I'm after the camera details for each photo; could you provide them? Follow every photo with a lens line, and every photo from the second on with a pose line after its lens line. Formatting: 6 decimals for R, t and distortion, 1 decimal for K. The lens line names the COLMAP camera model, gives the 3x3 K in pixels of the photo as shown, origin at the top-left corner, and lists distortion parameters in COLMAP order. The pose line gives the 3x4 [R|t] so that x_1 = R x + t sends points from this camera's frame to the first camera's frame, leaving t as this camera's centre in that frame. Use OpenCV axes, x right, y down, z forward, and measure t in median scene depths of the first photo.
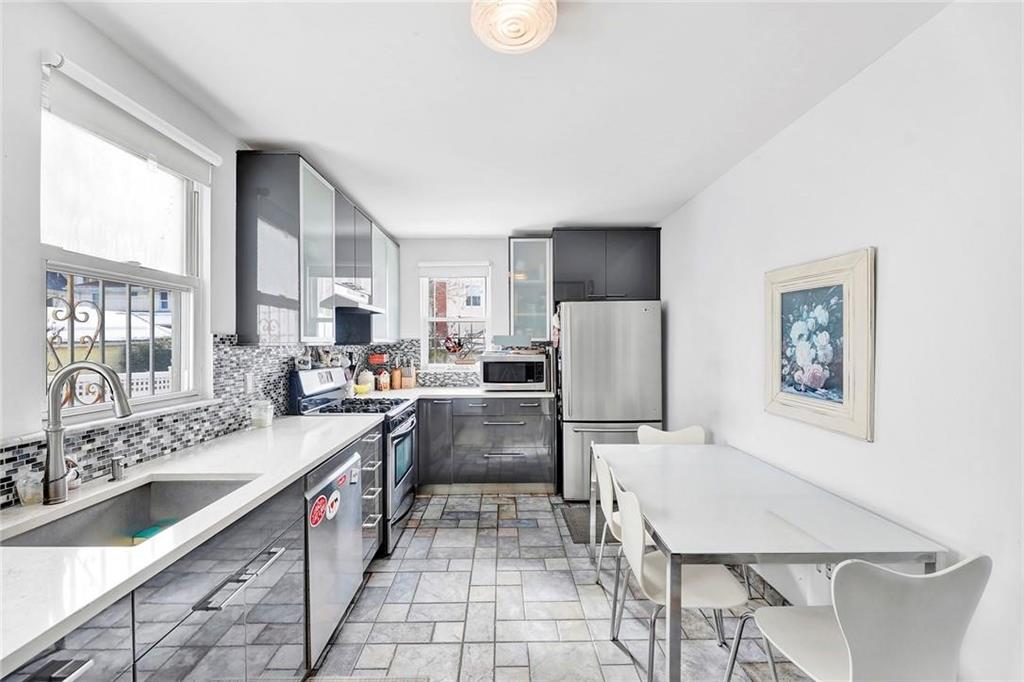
lens RADIAL K [[408.4, 0, 502.7], [0, 408.4, 344.2], [0, 0, 1]] dist [0.000772, -0.004283]
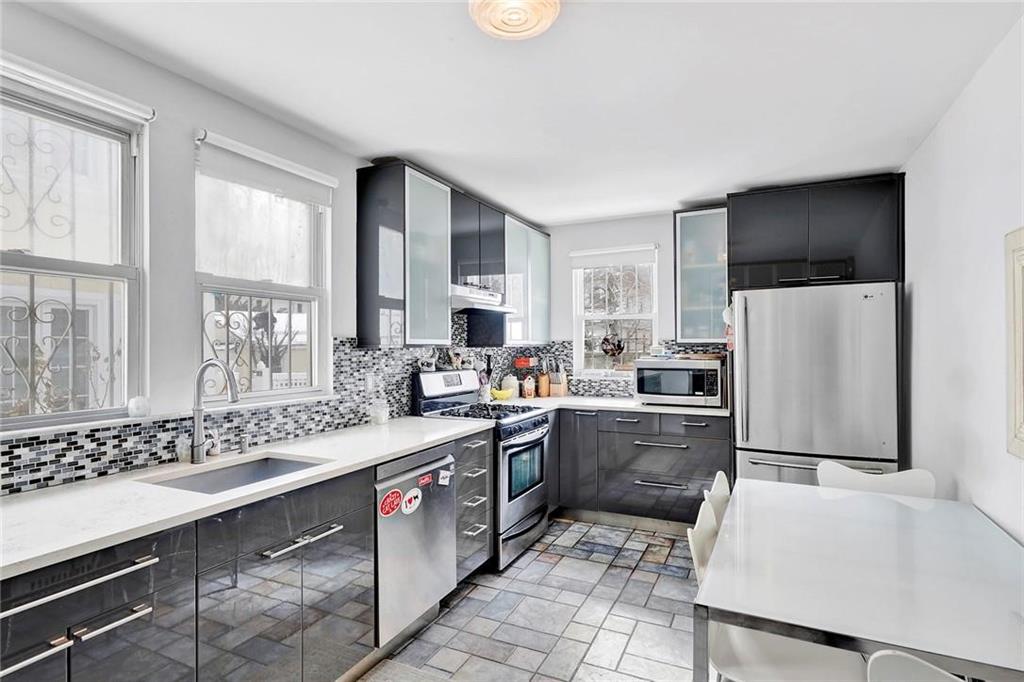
lens RADIAL K [[500.8, 0, 507.7], [0, 500.8, 344.9], [0, 0, 1]] dist [0.002347, -0.000030]
pose [[0.903733, 0.000209, -0.428097, 0.289501], [-0.001271, 0.999997, -0.002197, -0.001080], [0.428096, 0.002530, 0.903730, -0.038961]]
